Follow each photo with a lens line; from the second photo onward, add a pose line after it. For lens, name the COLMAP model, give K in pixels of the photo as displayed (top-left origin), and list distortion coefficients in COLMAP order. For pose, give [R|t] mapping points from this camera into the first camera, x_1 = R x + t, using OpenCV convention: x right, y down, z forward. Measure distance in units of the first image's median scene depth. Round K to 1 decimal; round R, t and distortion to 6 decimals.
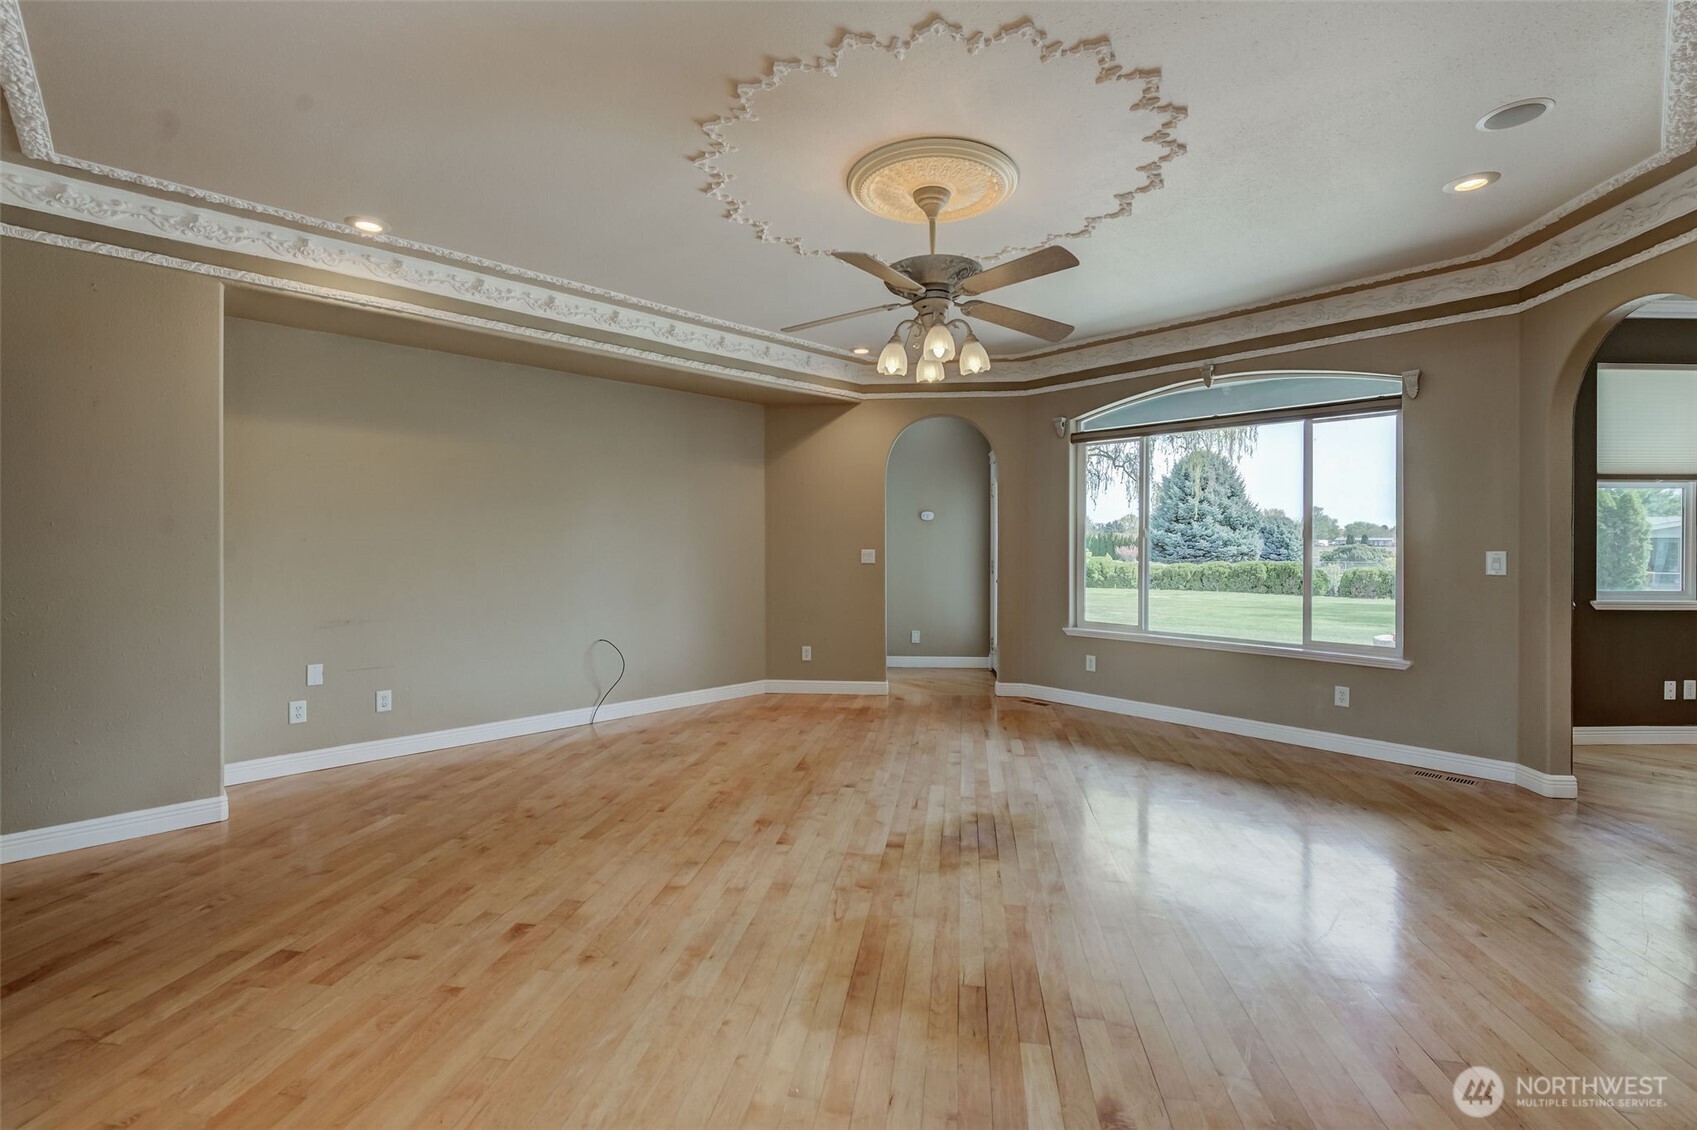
lens RADIAL K [[739.1, 0, 842.2], [0, 739.1, 547.8], [0, 0, 1]] dist [-0.001980, -0.000183]
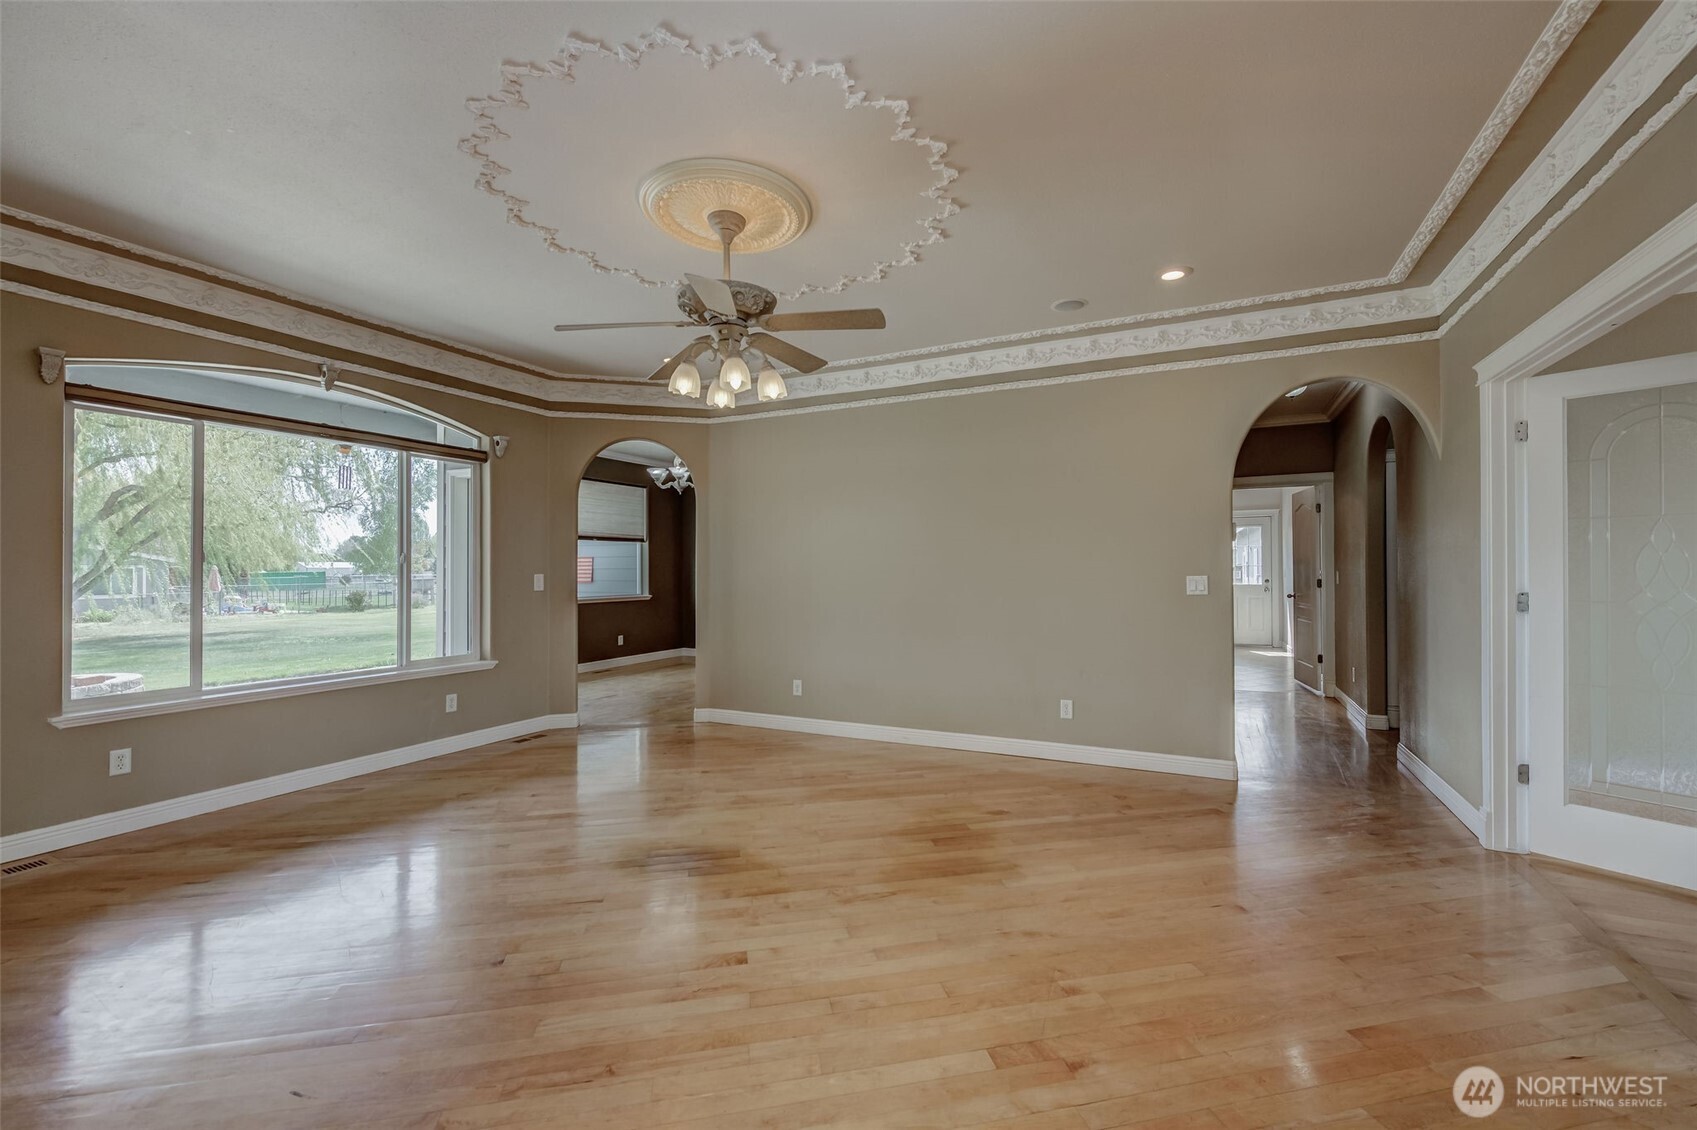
lens RADIAL K [[703.2, 0, 858.7], [0, 703.2, 565.4], [0, 0, 1]] dist [0.001481, 0.000088]
pose [[-0.357474, 0.002378, 0.933920, -0.737022], [0.006782, 0.999977, 0.000049, -0.009728], [-0.933899, 0.006352, -0.357482, 1.039772]]
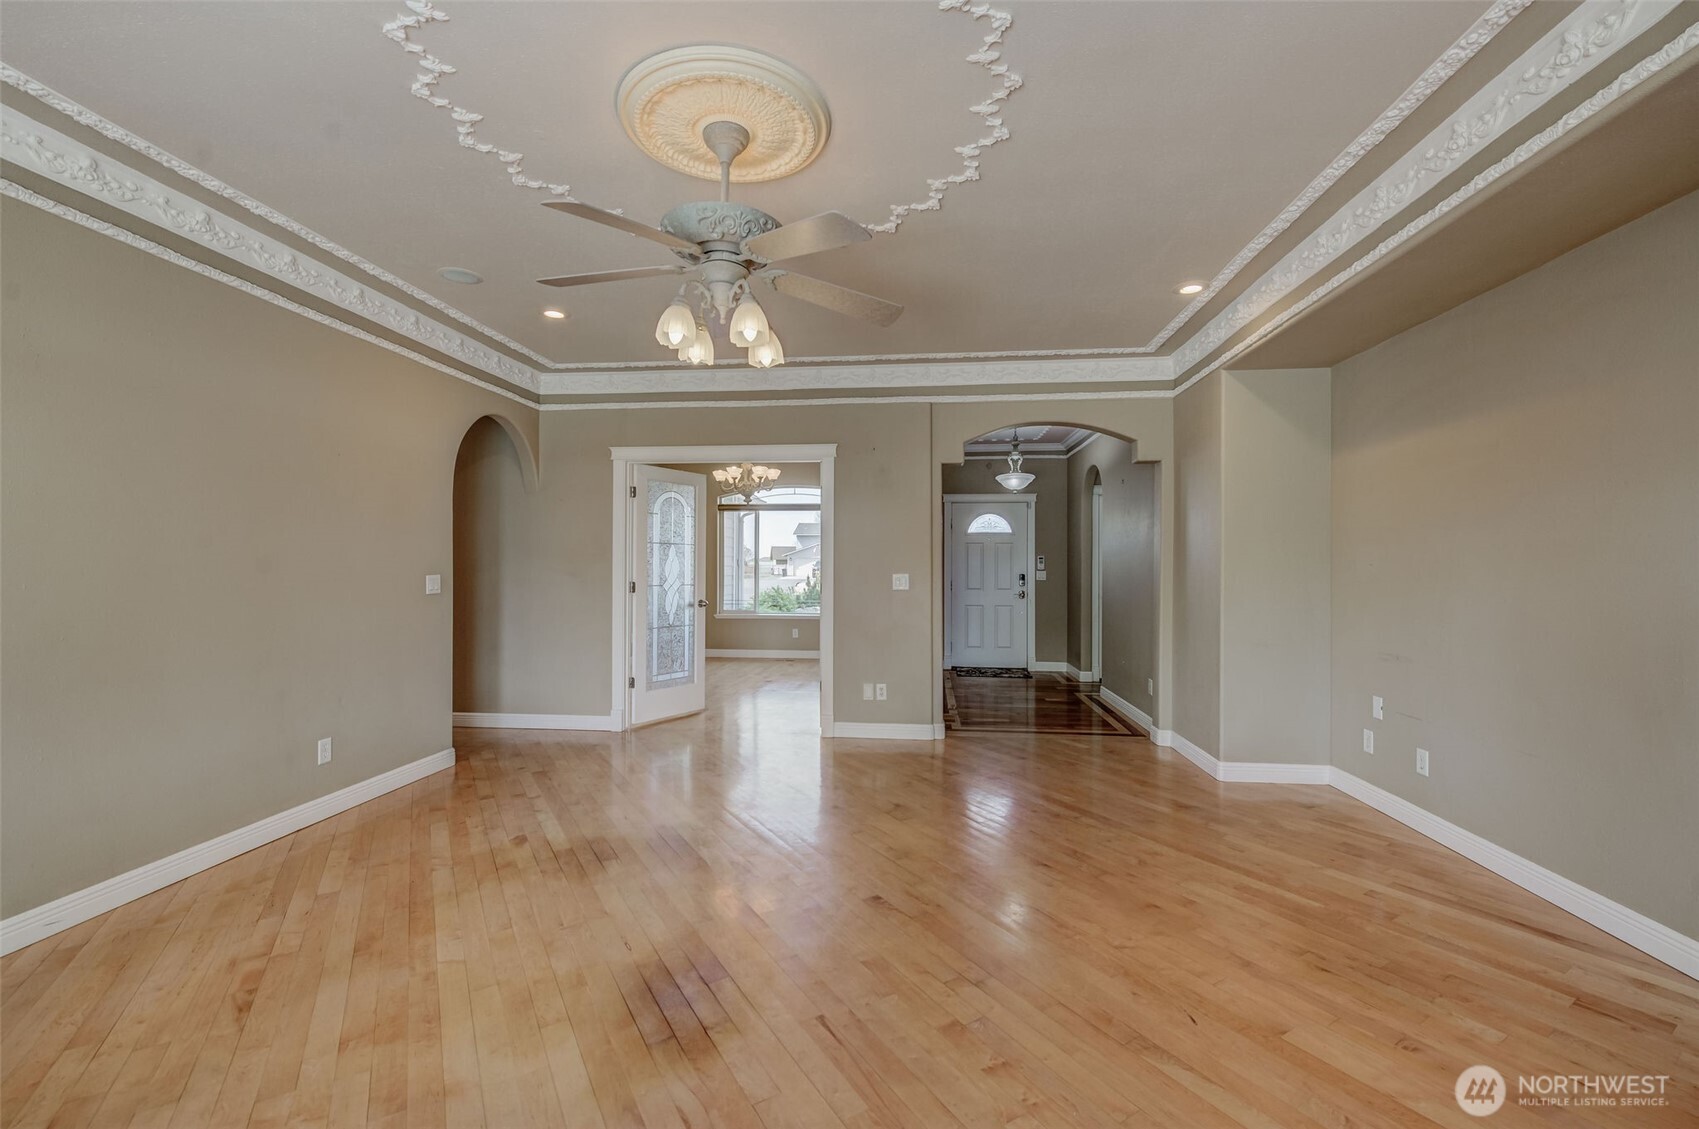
lens RADIAL K [[704.0, 0, 859.7], [0, 704.0, 564.9], [0, 0, 1]] dist [0.001481, 0.000088]
pose [[-0.747298, -0.005079, -0.664470, 0.461544], [-0.004457, 0.999987, -0.002631, -0.007416], [0.664475, 0.000996, -0.747310, 1.482114]]
